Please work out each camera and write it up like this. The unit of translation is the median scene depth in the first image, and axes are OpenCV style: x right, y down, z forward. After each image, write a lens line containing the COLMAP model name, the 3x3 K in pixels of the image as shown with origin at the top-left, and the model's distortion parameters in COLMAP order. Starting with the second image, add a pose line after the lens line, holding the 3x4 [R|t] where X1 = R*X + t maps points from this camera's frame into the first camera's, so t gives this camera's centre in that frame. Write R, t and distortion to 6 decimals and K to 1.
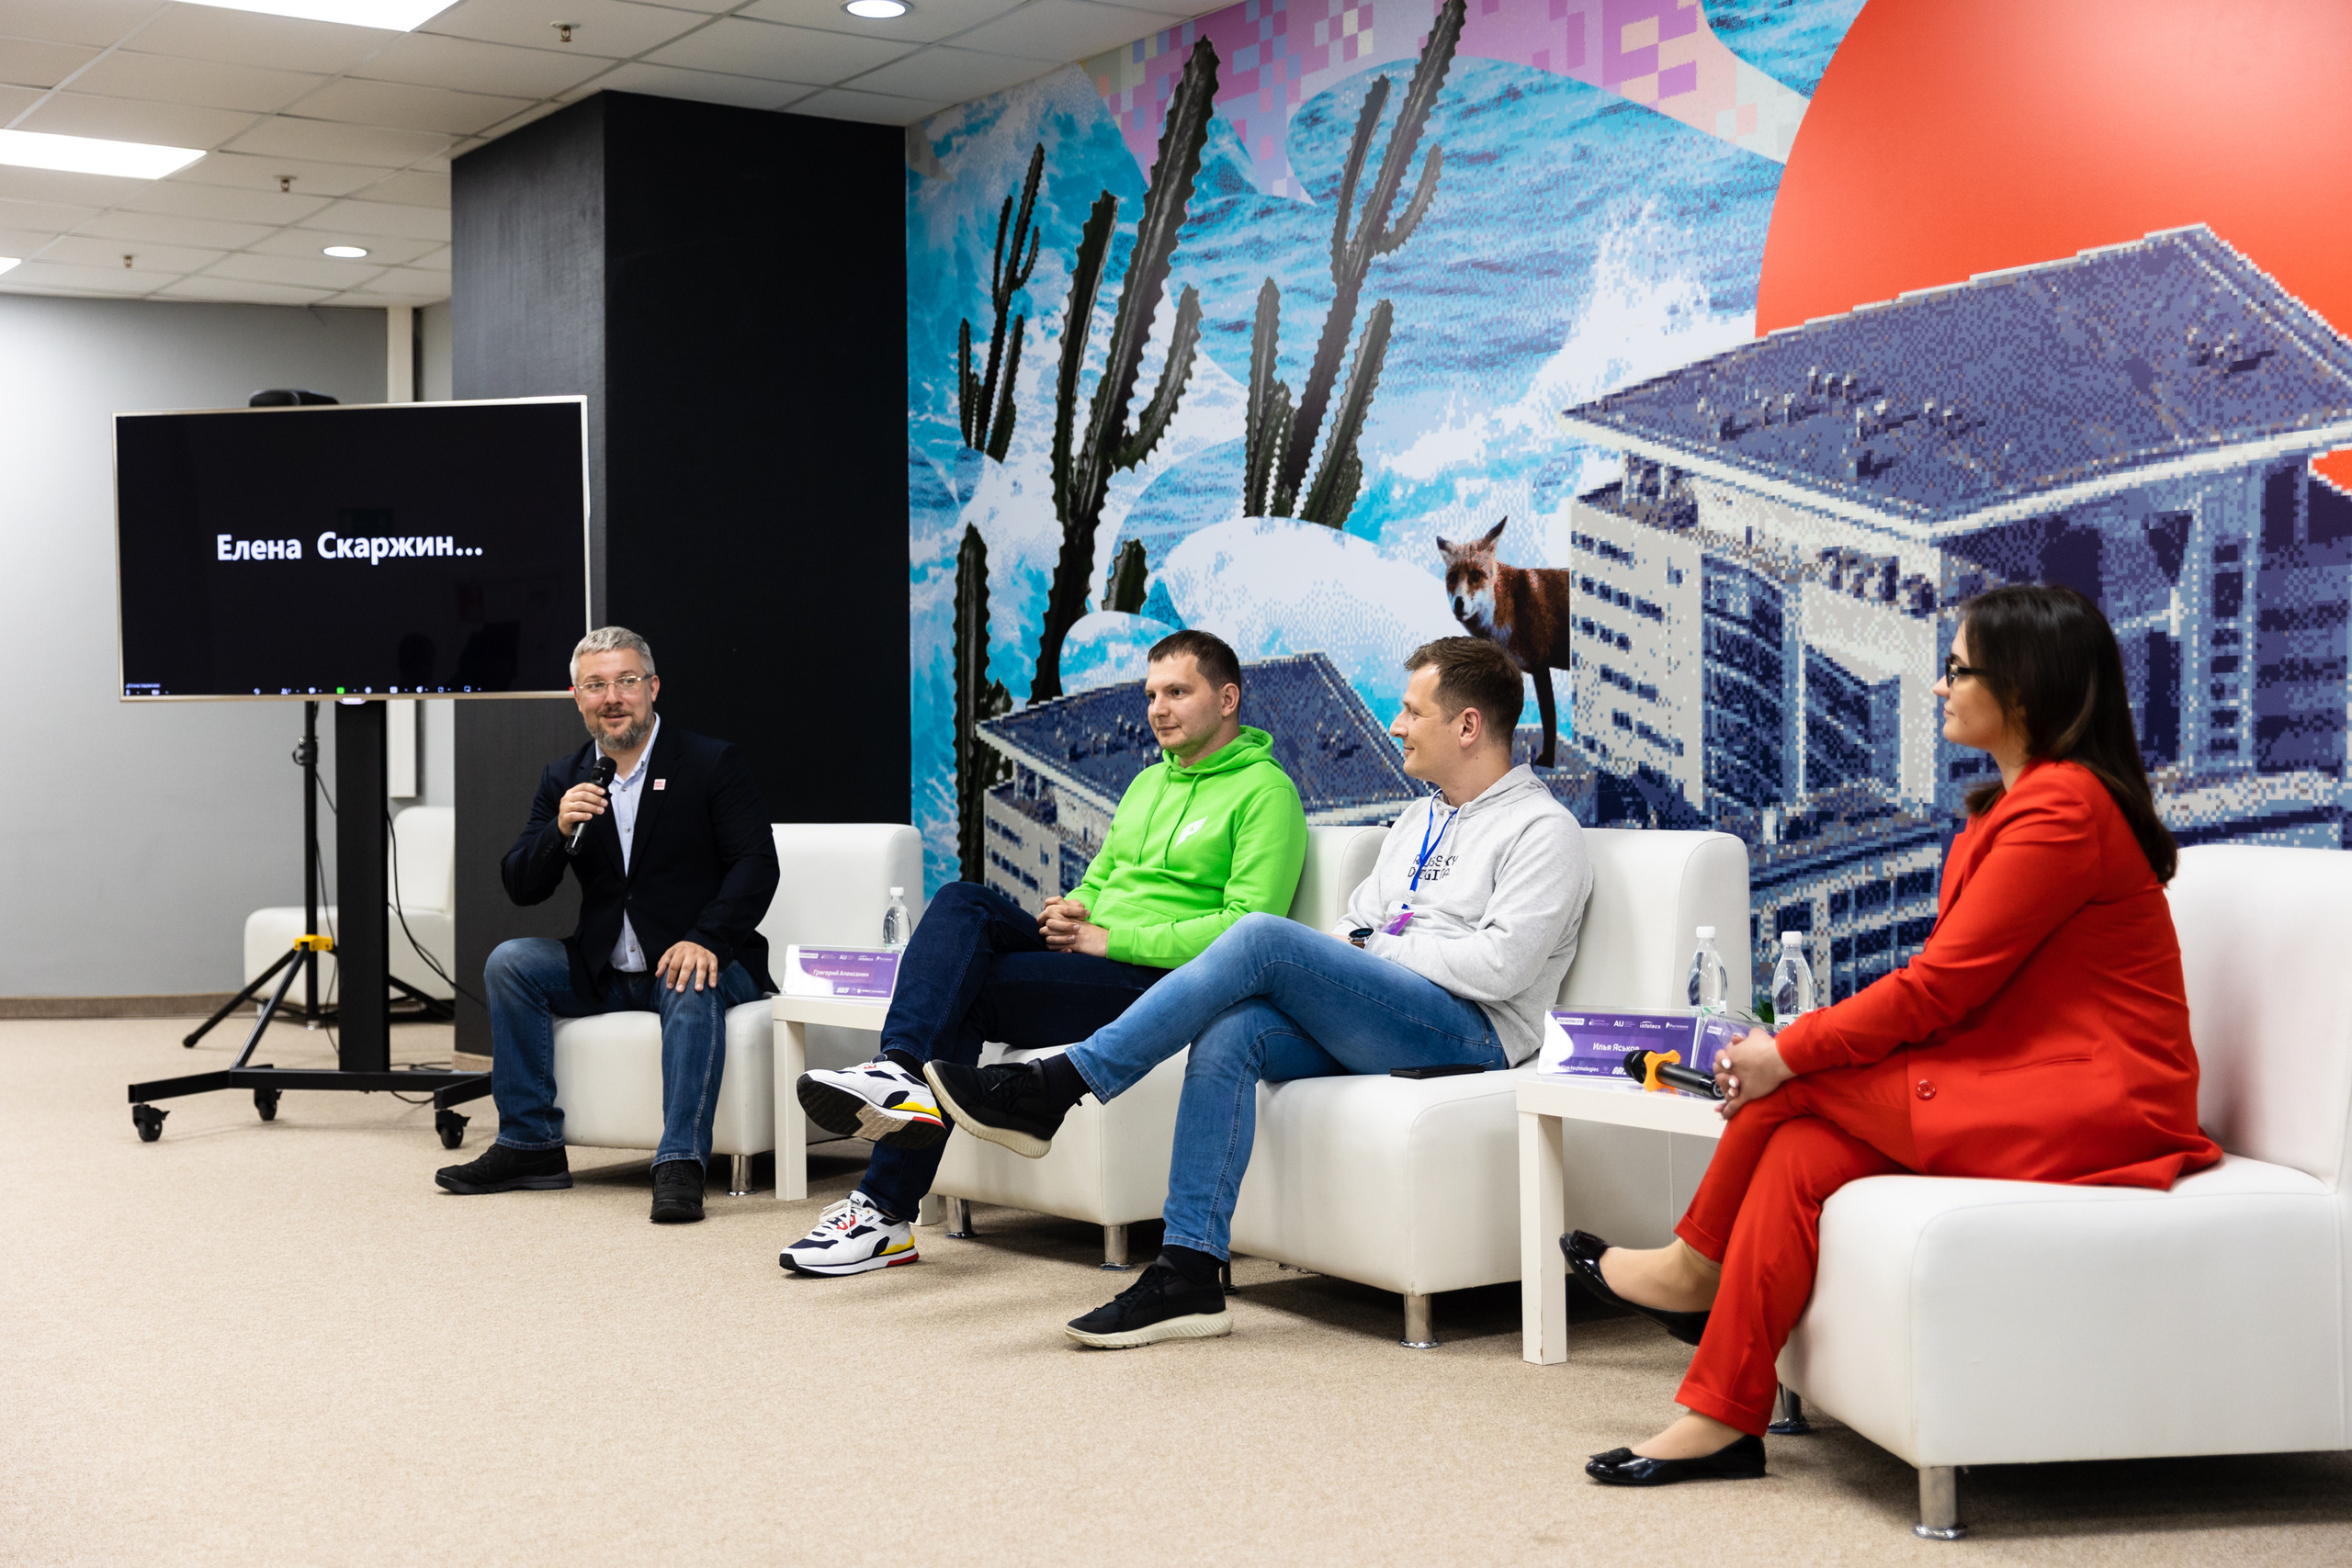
lens RADIAL K [[3103.0, 0, 1195.1], [0, 3103.0, 817.6], [0, 0, 1]] dist [0.031263, 0.000000]
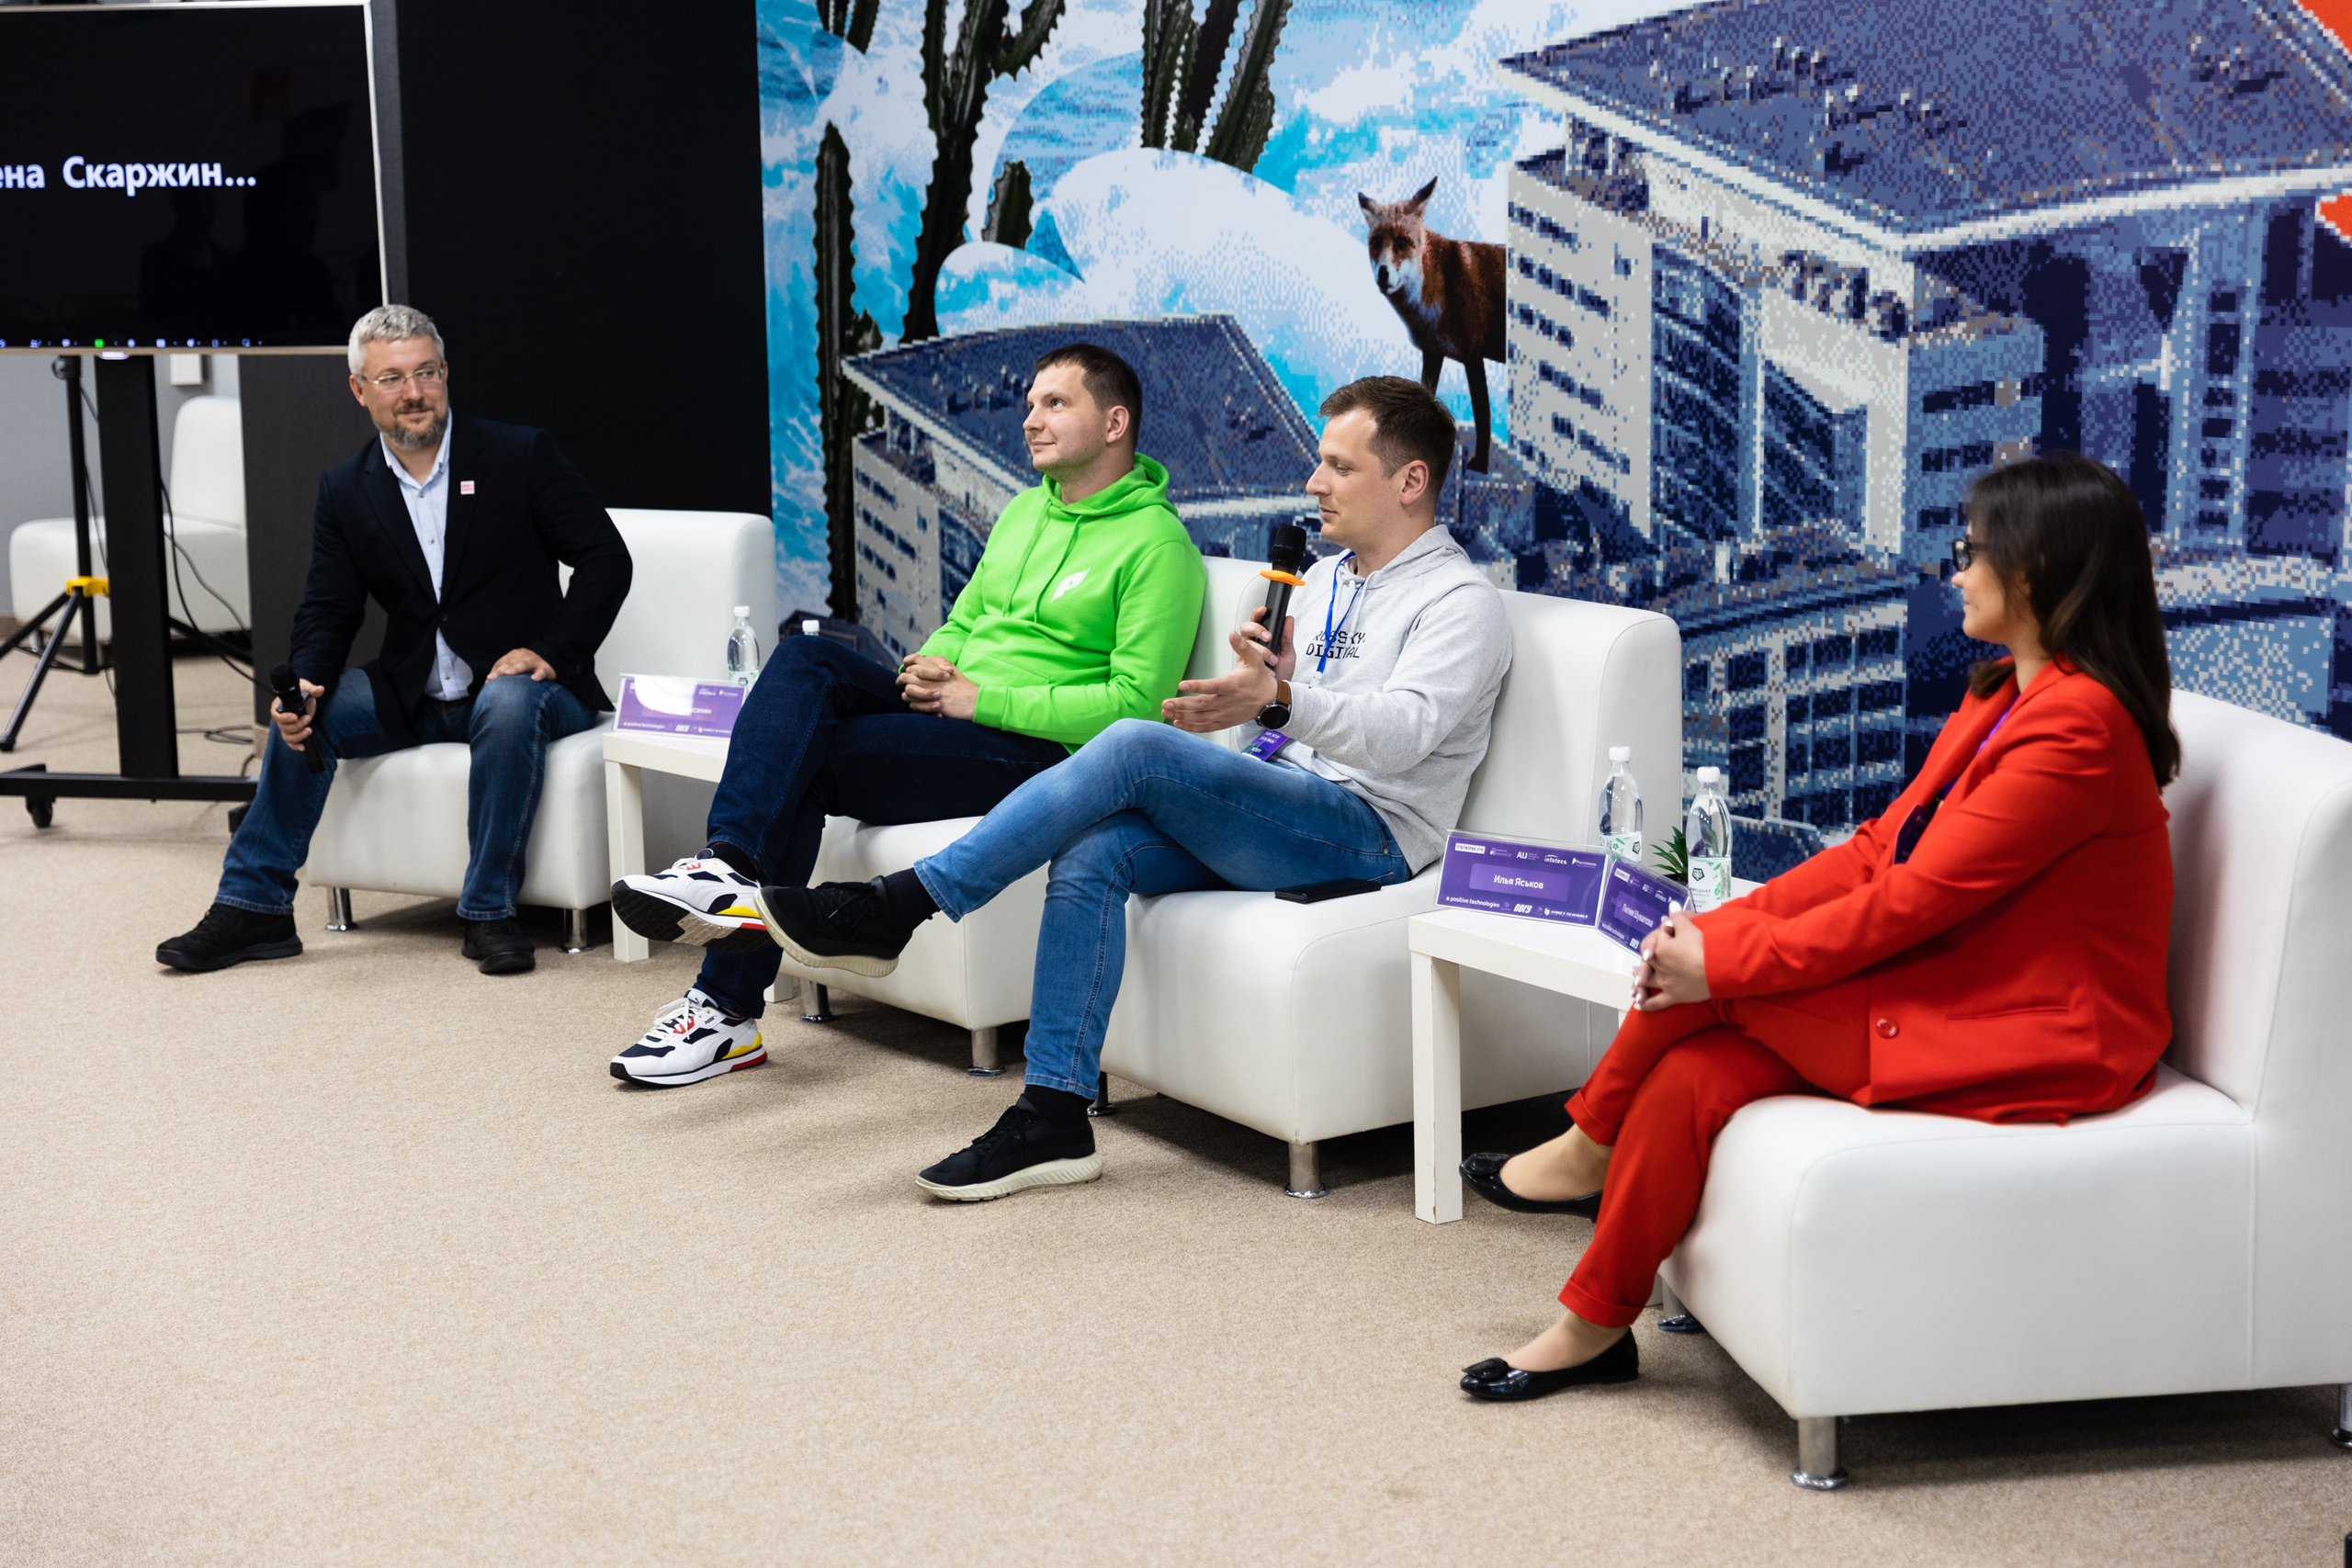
lens RADIAL K [[3697.5, 0, 1174.1], [0, 3697.5, 808.1], [0, 0, 1]] dist [0.032883, 0.000000]
pose [[0.999969, -0.007522, 0.002518, 0.025659], [0.007058, 0.988625, 0.150235, -0.085984], [-0.003619, -0.150212, 0.988647, -0.048125]]
